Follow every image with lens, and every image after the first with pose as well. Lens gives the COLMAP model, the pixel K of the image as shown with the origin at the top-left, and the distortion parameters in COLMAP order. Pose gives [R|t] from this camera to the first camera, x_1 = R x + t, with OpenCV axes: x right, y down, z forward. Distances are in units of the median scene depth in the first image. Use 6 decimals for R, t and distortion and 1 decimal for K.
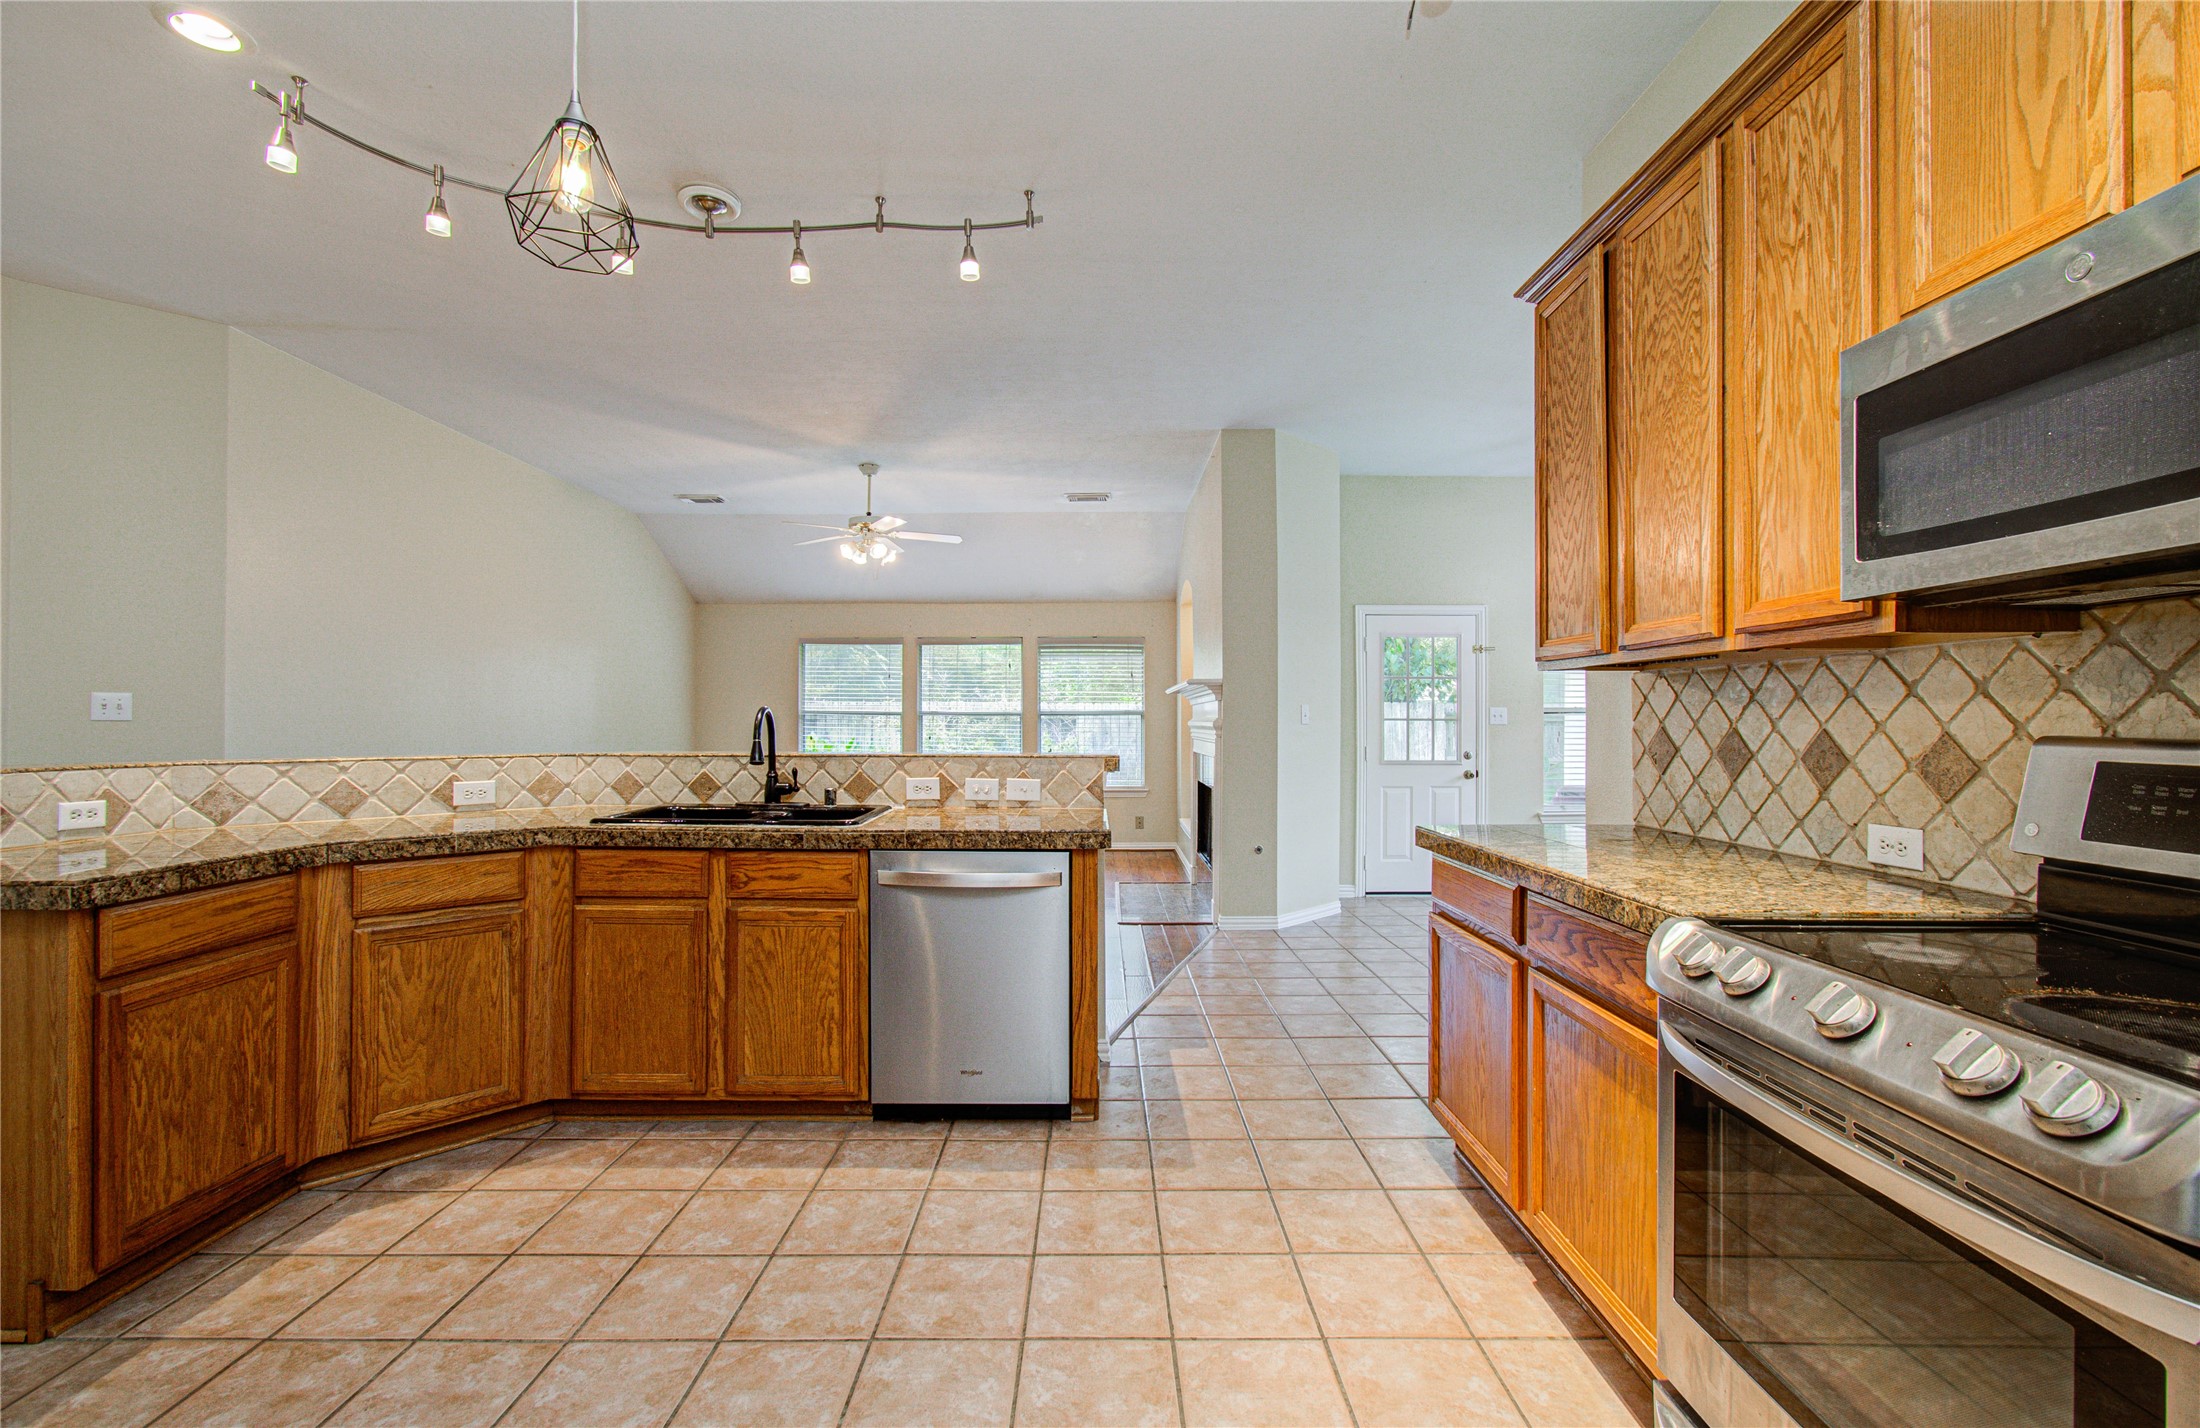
lens RADIAL K [[948.7, 0, 1056.7], [0, 948.7, 715.7], [0, 0, 1]] dist [0.003643, -0.004326]
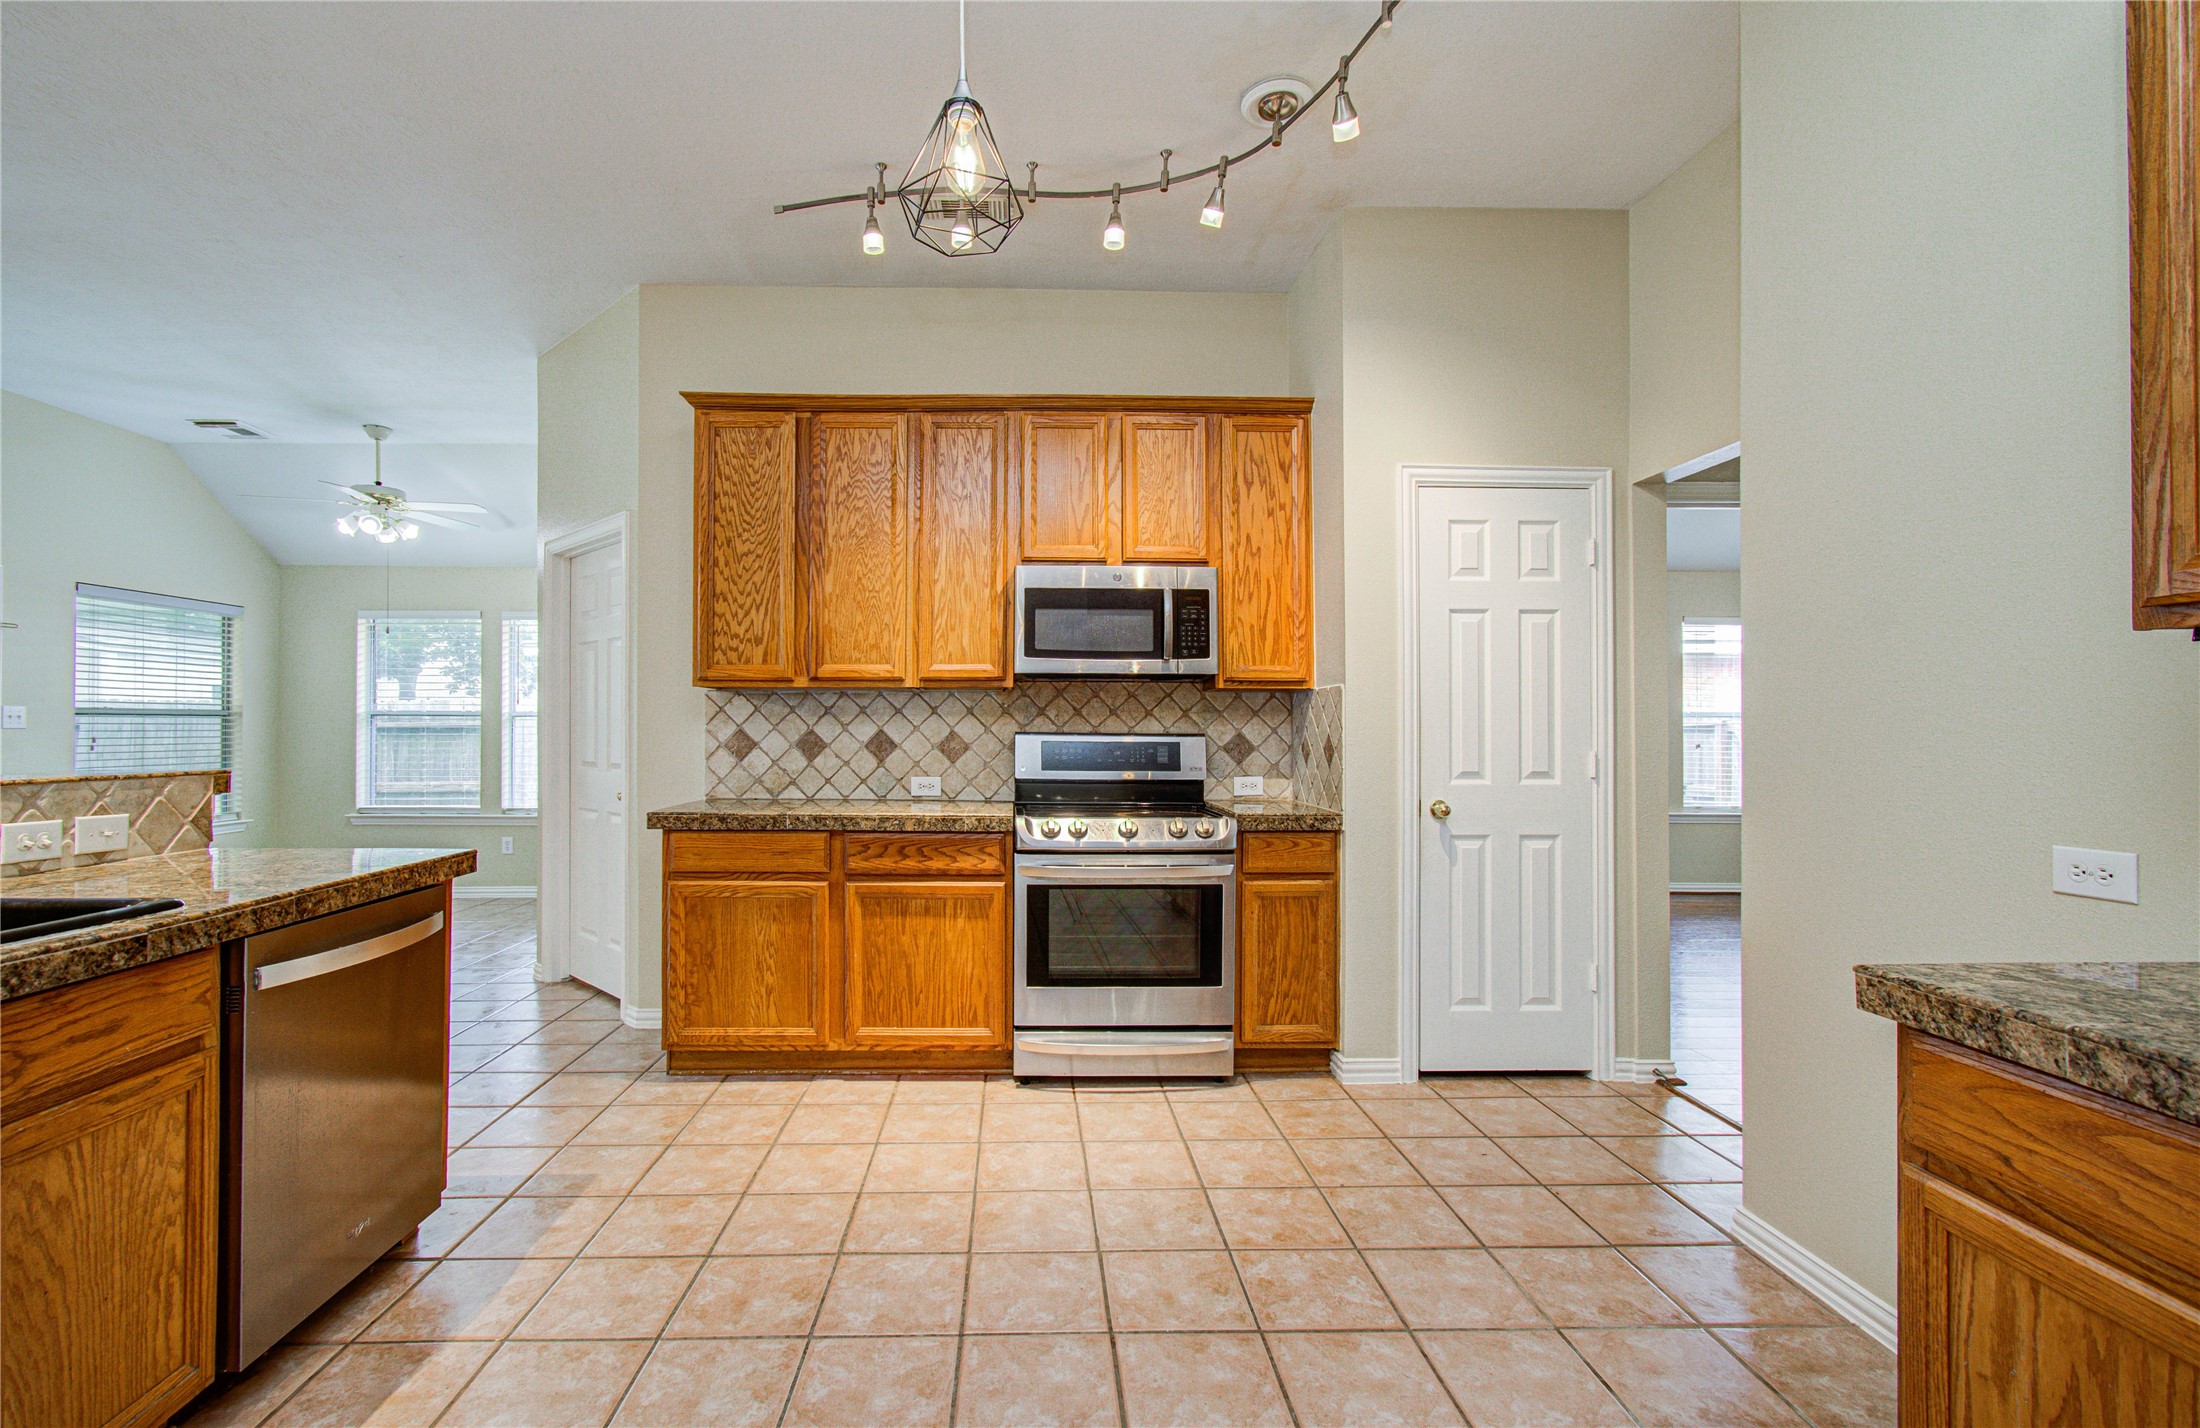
lens RADIAL K [[963.6, 0, 1045.6], [0, 963.6, 722.9], [0, 0, 1]] dist [-0.037576, 0.013495]
pose [[-0.033936, 0.007121, 0.999399, -0.888733], [-0.008934, 0.999933, -0.007428, 0.009540], [-0.999384, -0.009181, -0.033870, 0.588731]]
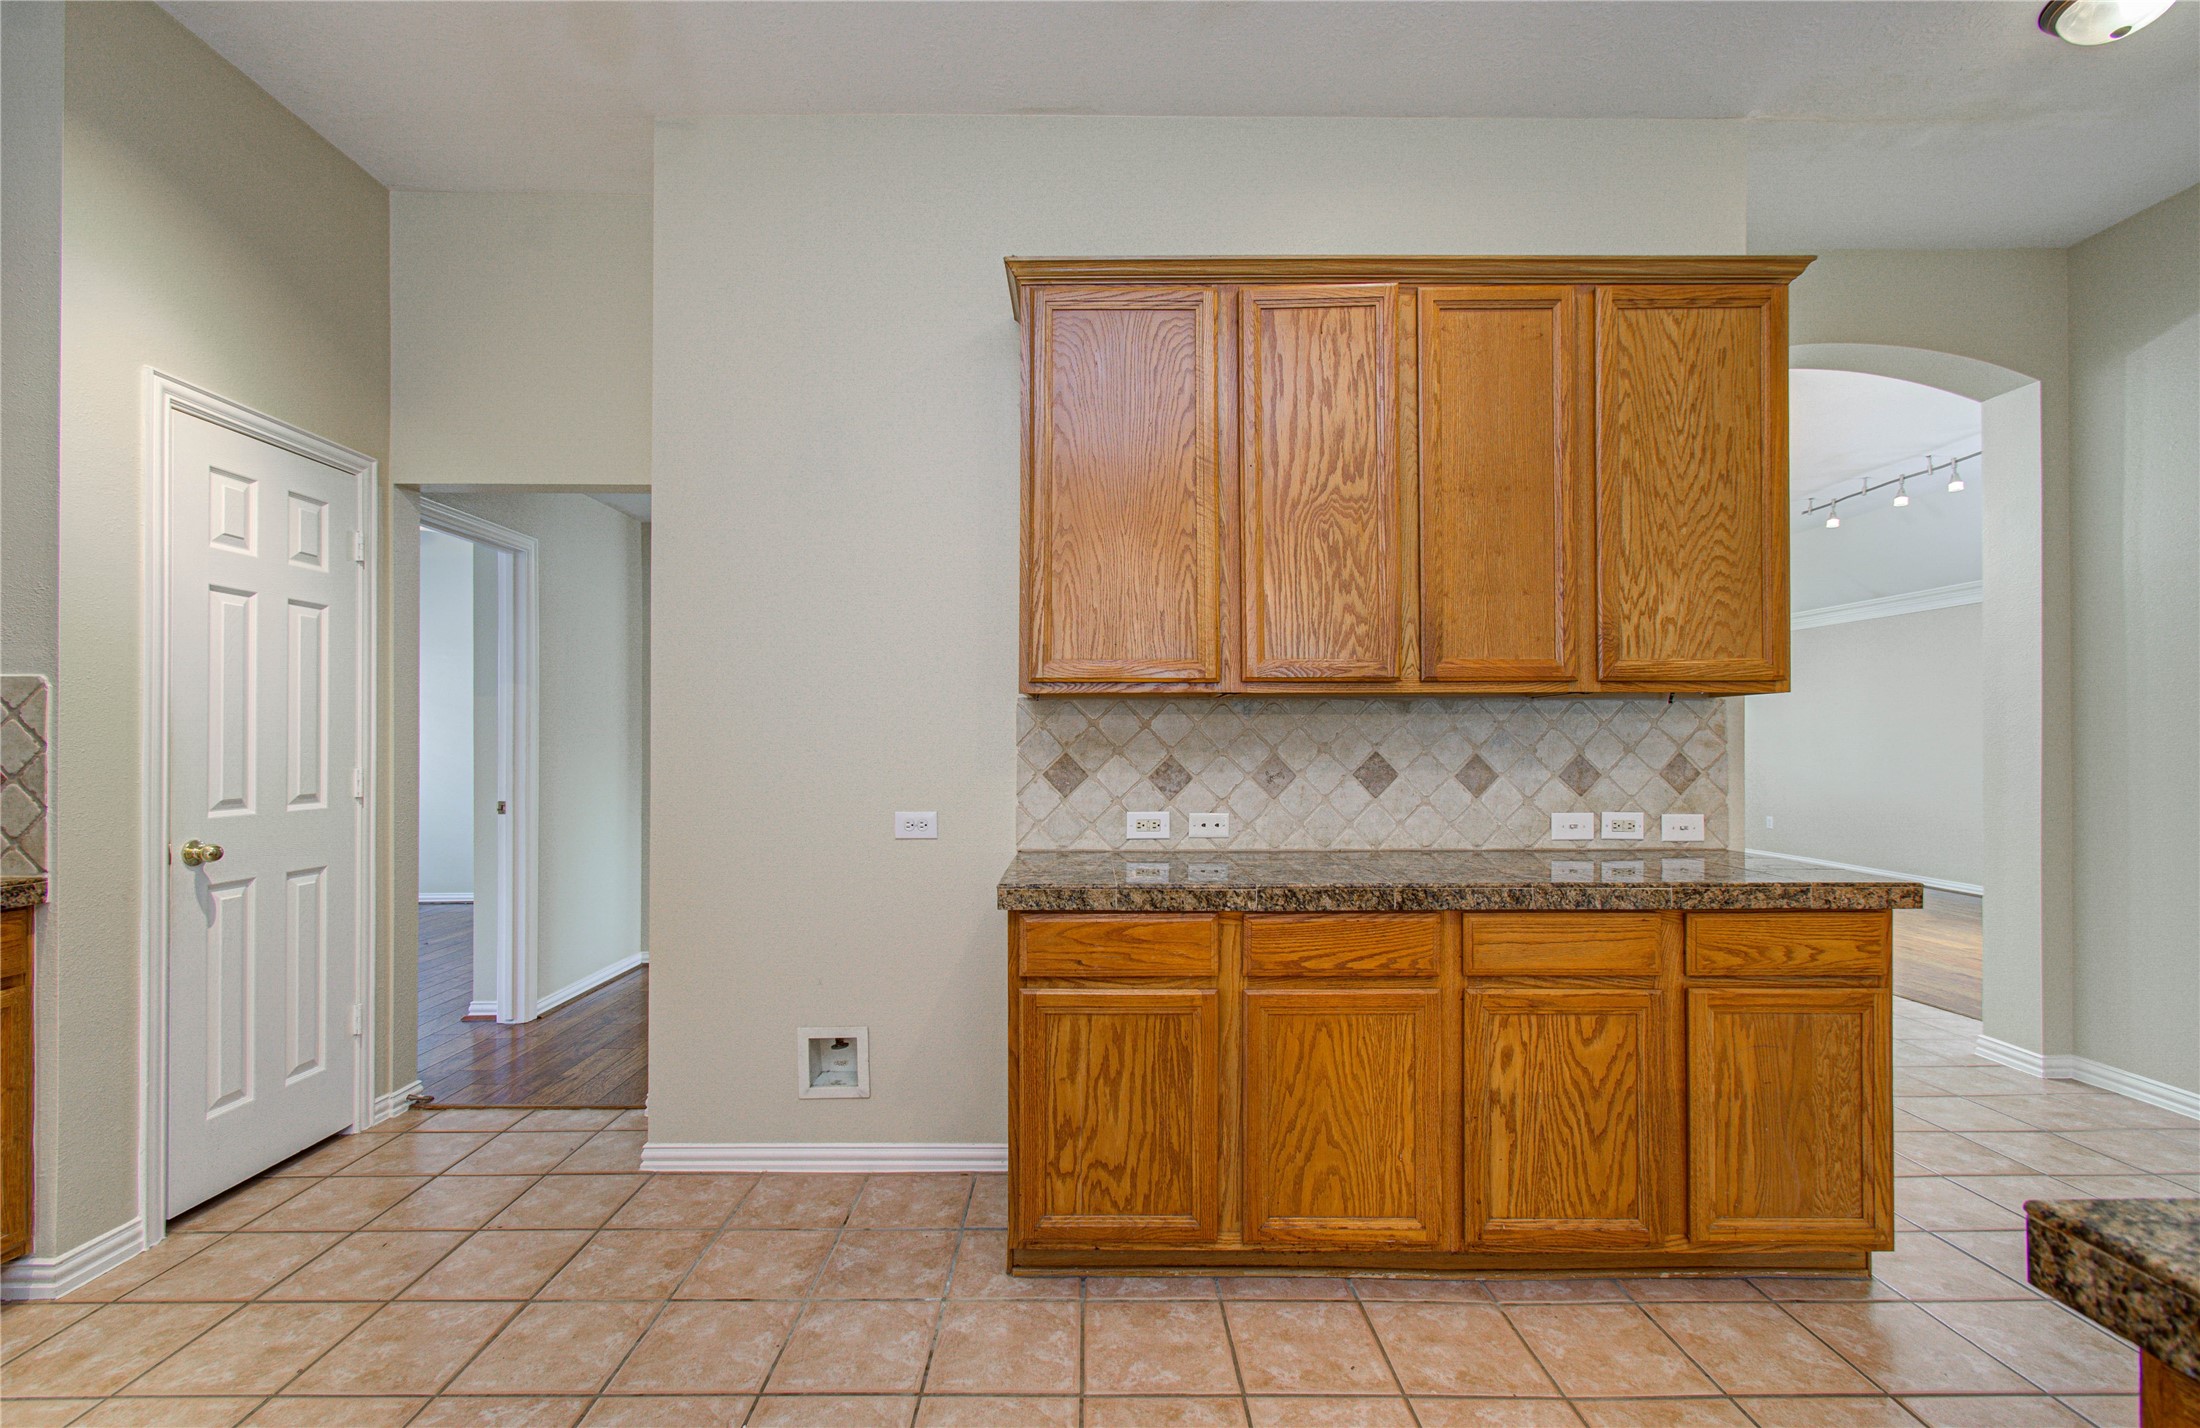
lens RADIAL K [[943.2, 0, 1091.0], [0, 943.2, 732.5], [0, 0, 1]] dist [-0.005005, 0.000118]
pose [[-0.999871, 0.000905, -0.016047, -0.492664], [0.001212, 0.999816, -0.019139, 0.010762], [0.016027, -0.019156, -0.999688, 0.972363]]
